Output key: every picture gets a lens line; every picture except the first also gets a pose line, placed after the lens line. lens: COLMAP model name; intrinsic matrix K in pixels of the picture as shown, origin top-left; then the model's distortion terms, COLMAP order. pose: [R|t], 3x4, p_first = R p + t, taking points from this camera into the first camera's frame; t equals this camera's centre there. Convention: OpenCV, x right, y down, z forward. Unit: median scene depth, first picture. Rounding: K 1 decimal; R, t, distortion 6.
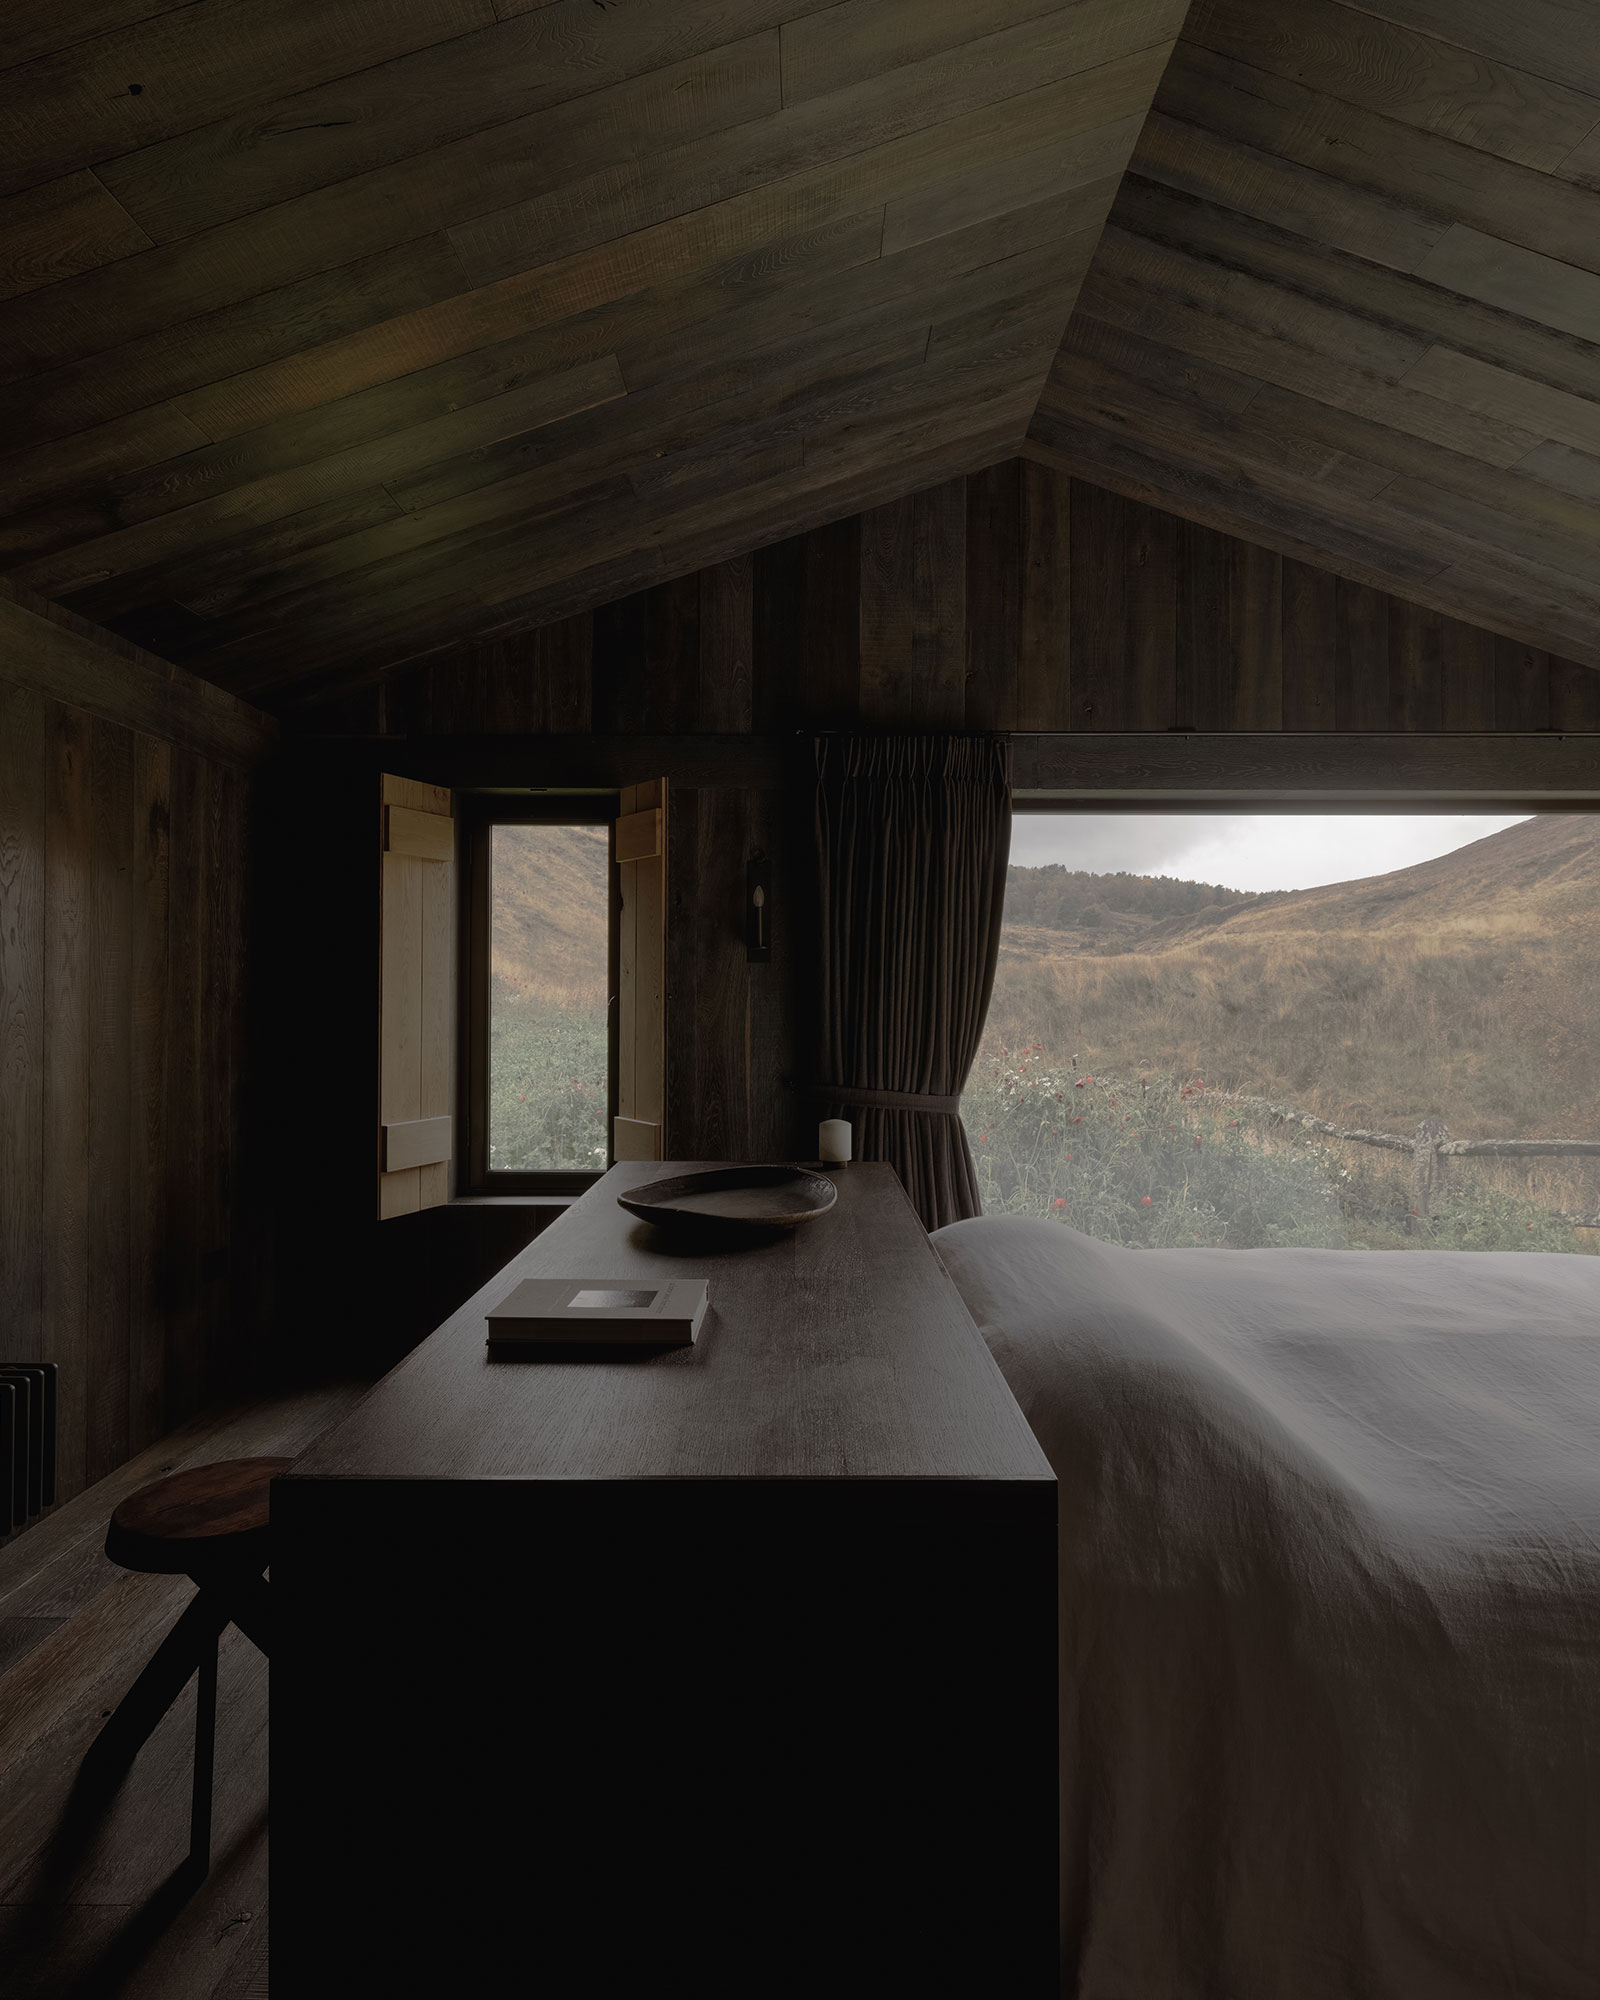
lens RADIAL K [[1180.5, 0, 807.7], [0, 1180.5, 981.4], [0, 0, 1]] dist [0.000765, -0.000338]
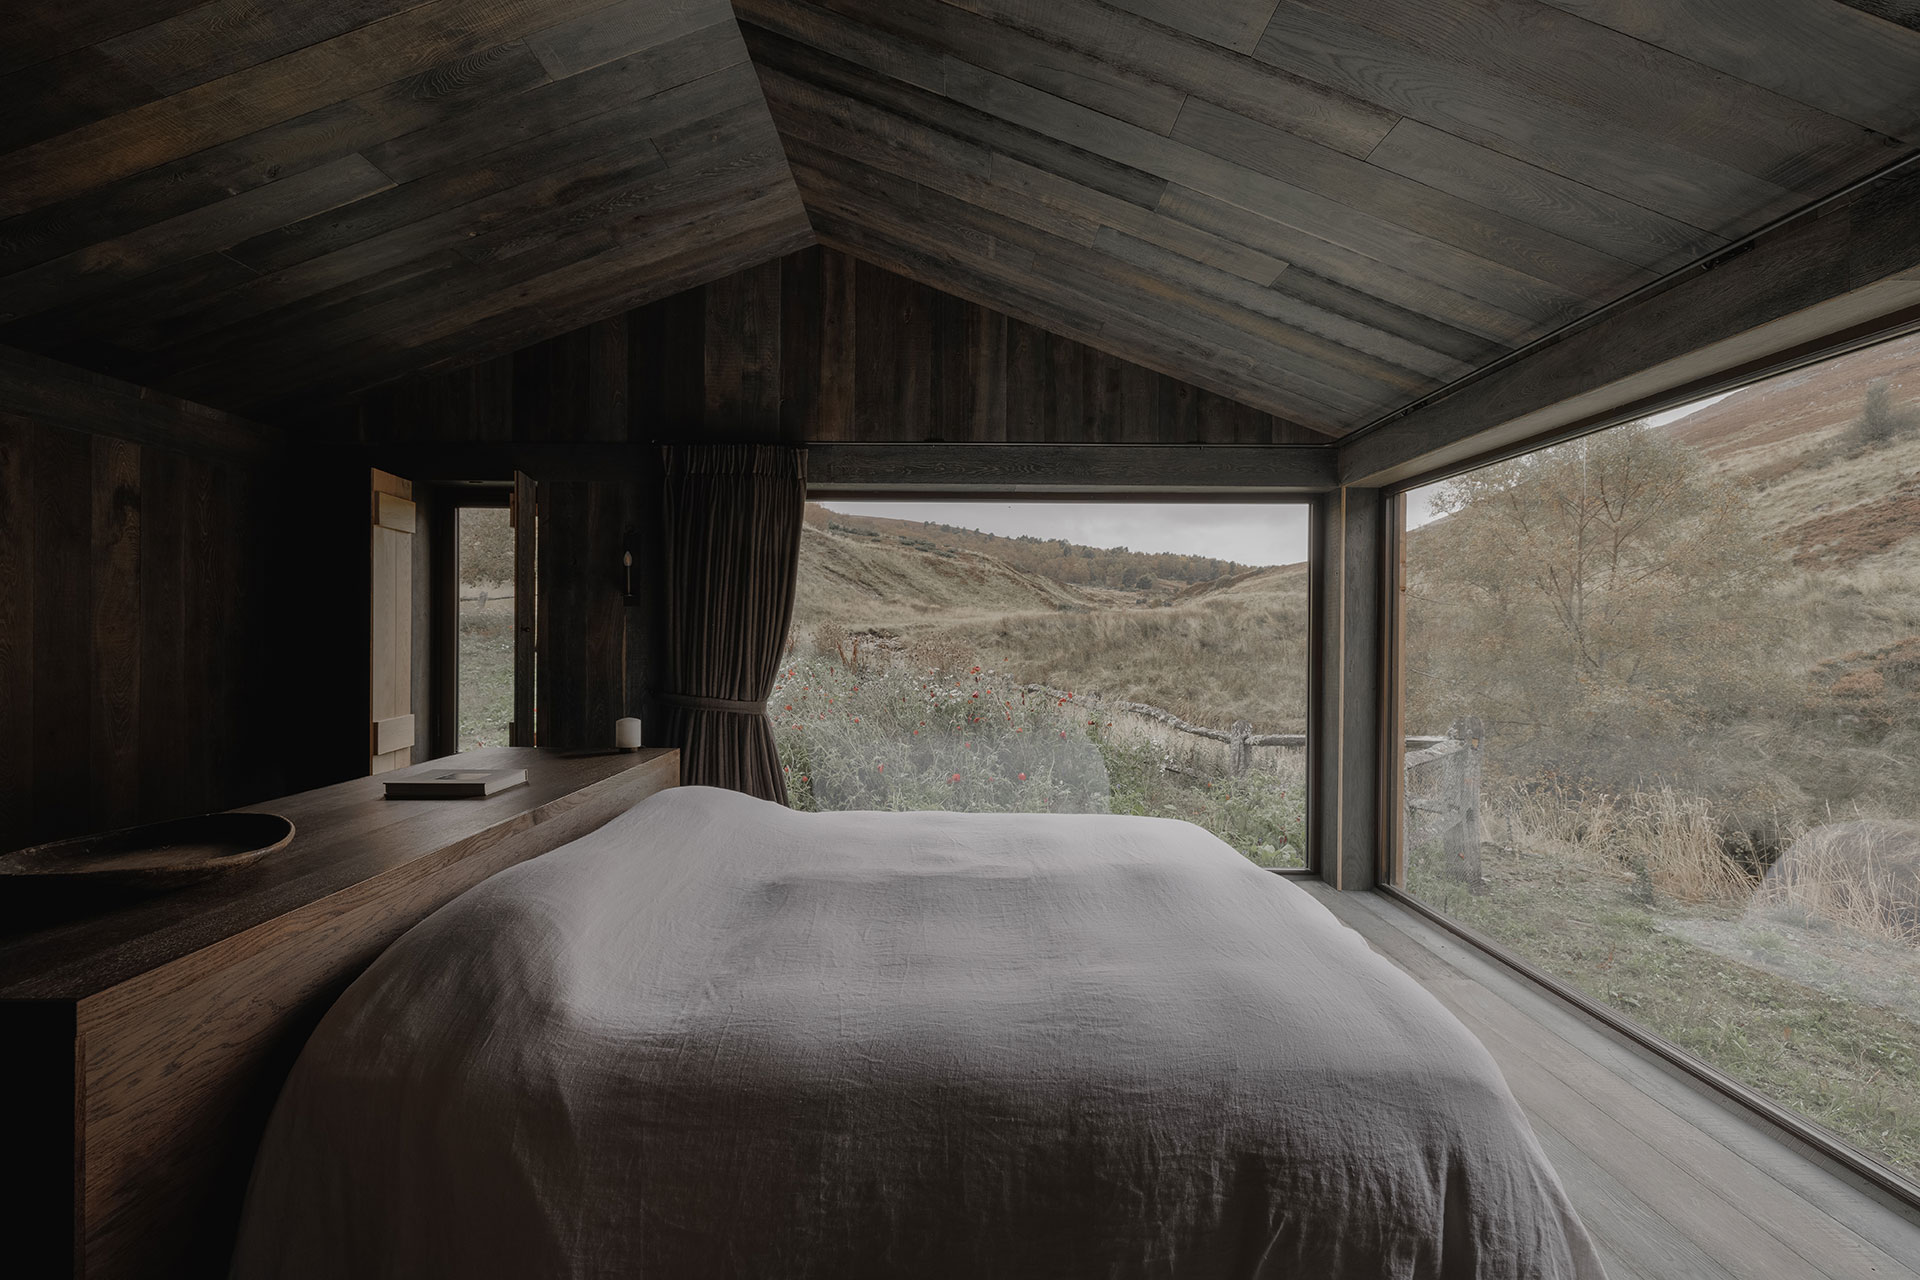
lens RADIAL K [[801.3, 0, 953.1], [0, 801.3, 637.1], [0, 0, 1]] dist [-0.002087, -0.000220]
pose [[0.999987, 0.004697, 0.002043, 0.341482], [-0.004726, 0.999881, 0.014679, 0.005308], [-0.001974, -0.014688, 0.999890, 0.047477]]
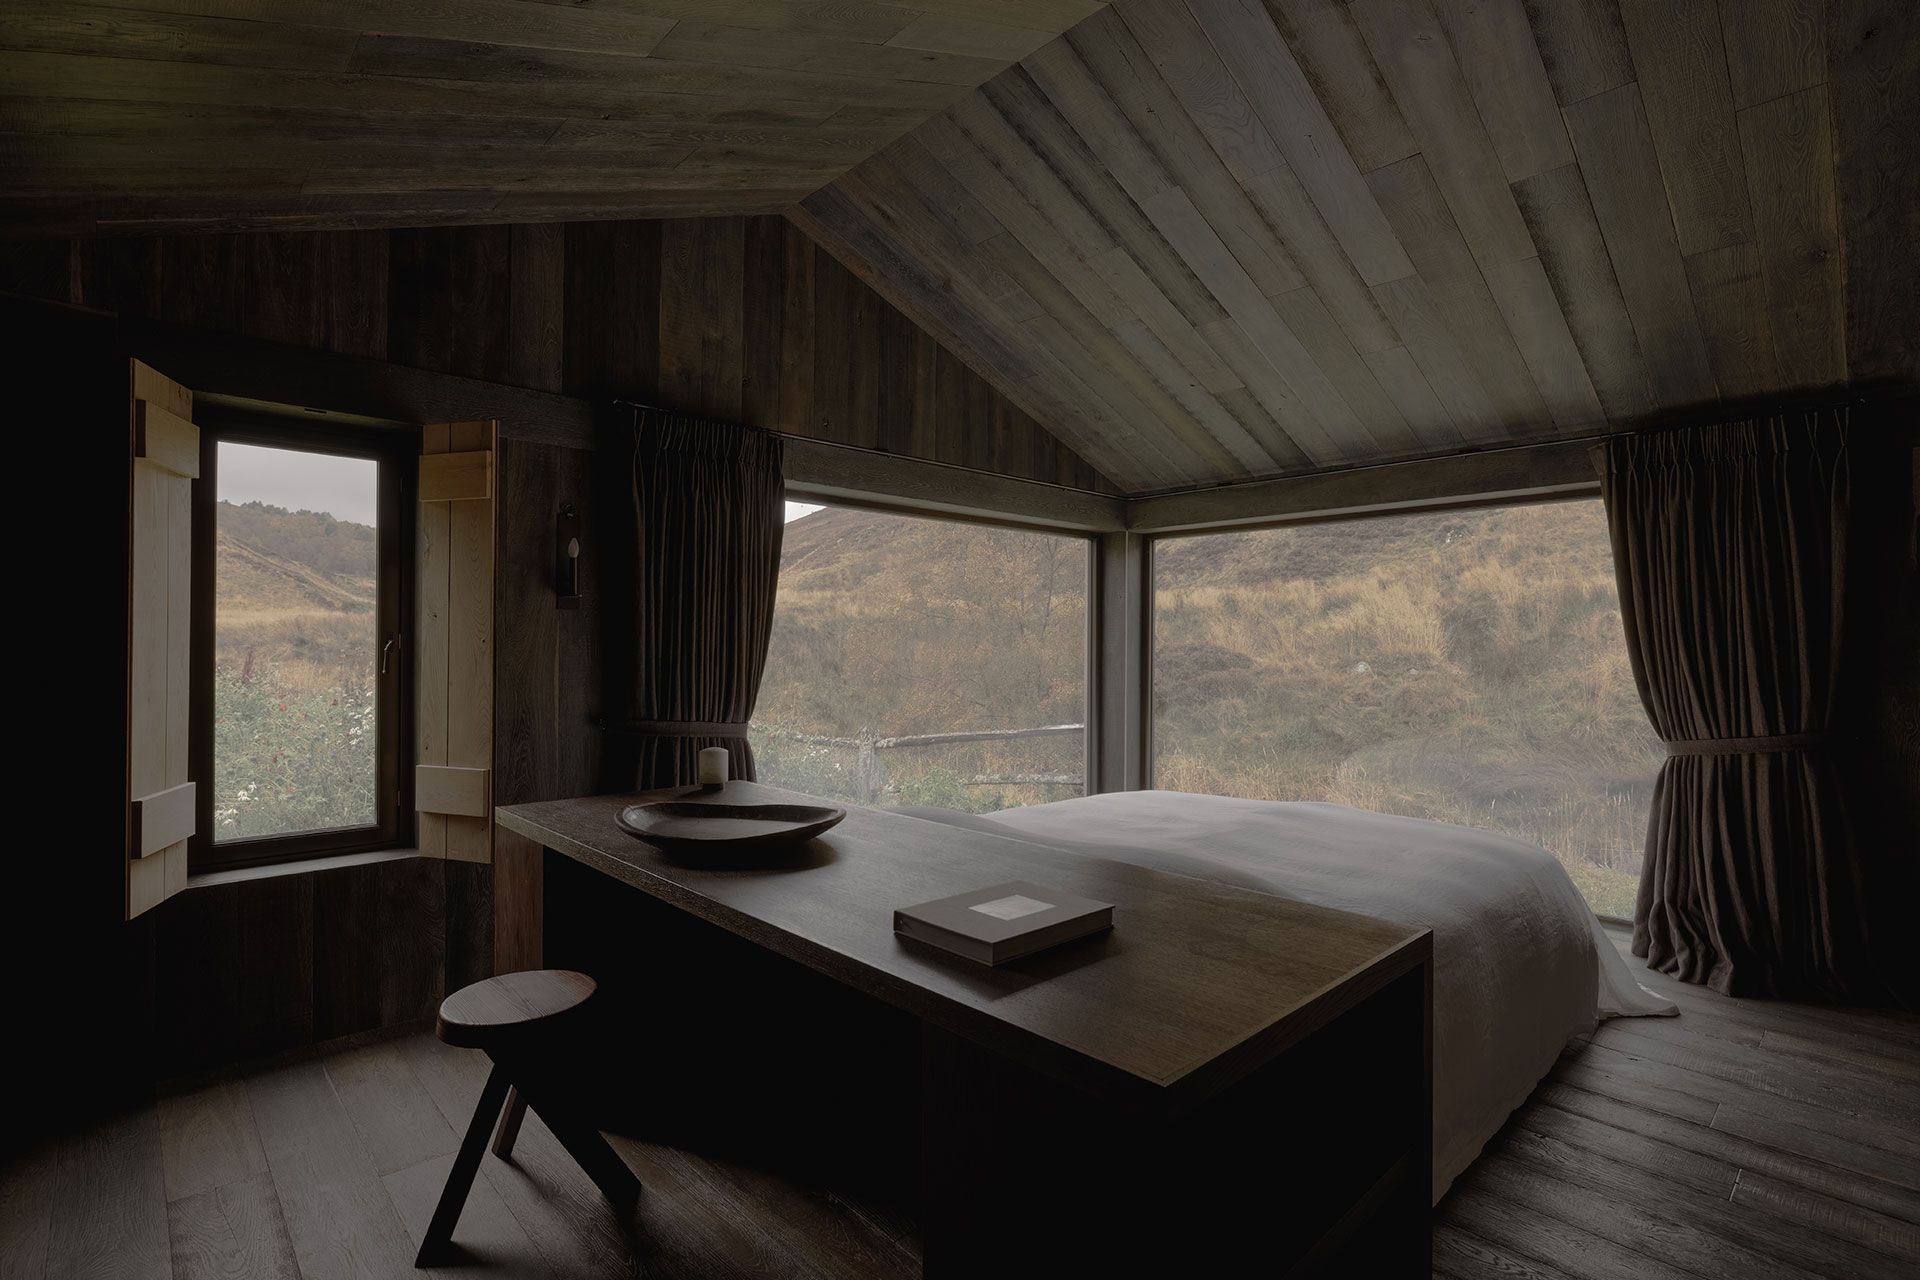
lens RADIAL K [[901.2, 0, 964.4], [0, 901.2, 641.6], [0, 0, 1]] dist [-0.002870, -0.000109]
pose [[0.727137, 0.004411, 0.686478, -0.342313], [-0.010636, 0.999932, 0.004841, 0.005547], [-0.686410, -0.010821, 0.727135, 0.161566]]
